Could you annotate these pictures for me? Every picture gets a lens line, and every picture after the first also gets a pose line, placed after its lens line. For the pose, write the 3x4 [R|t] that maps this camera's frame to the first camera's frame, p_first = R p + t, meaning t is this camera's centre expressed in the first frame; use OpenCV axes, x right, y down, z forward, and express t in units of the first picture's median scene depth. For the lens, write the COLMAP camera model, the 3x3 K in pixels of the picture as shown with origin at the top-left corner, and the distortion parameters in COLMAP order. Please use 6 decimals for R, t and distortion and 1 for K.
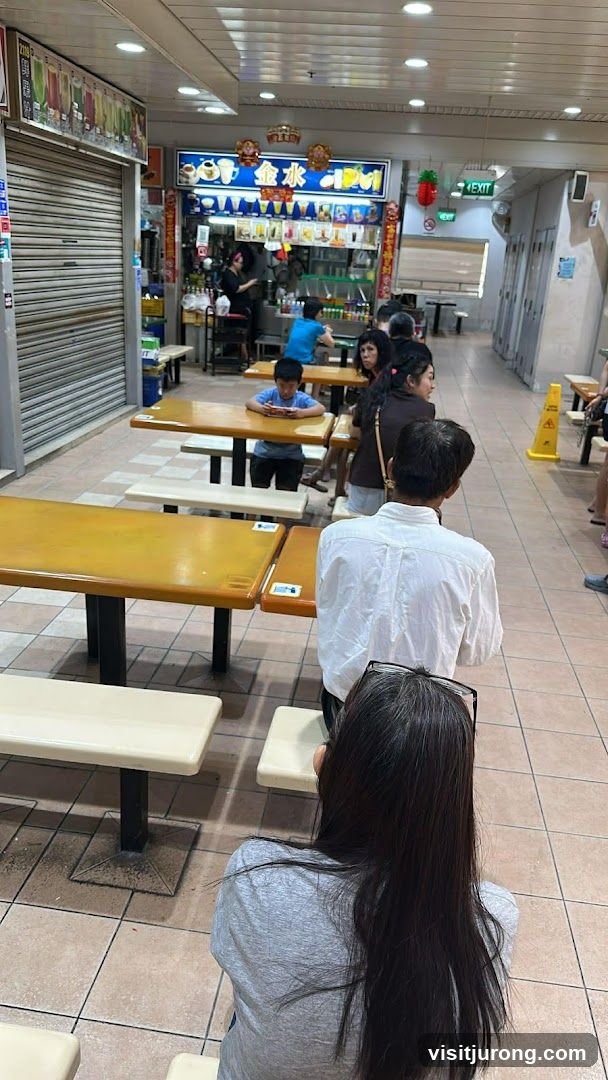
lens RADIAL K [[810.0, 0, 304.0], [0, 810.0, 540.0], [0, 0, 1]] dist [0.003159, 0.001179]
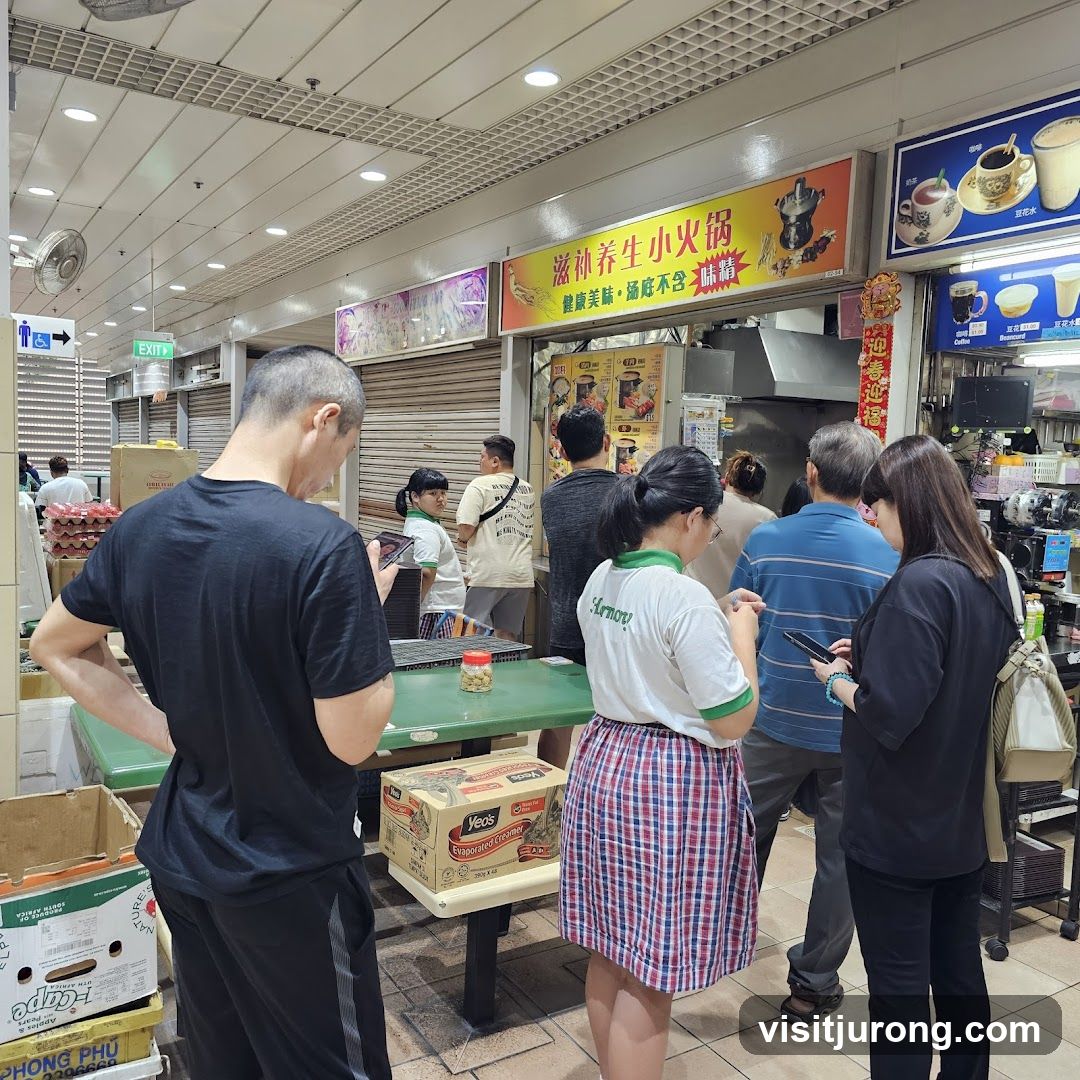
lens RADIAL K [[966.3, 0, 540.0], [0, 966.3, 540.0], [0, 0, 1]] dist [0.049668, -0.018268]
pose [[0.659435, 0.022614, -0.751422, 0.032464], [-0.249557, 0.949450, -0.190434, -0.239985], [0.709131, 0.313101, 0.631744, 0.723479]]
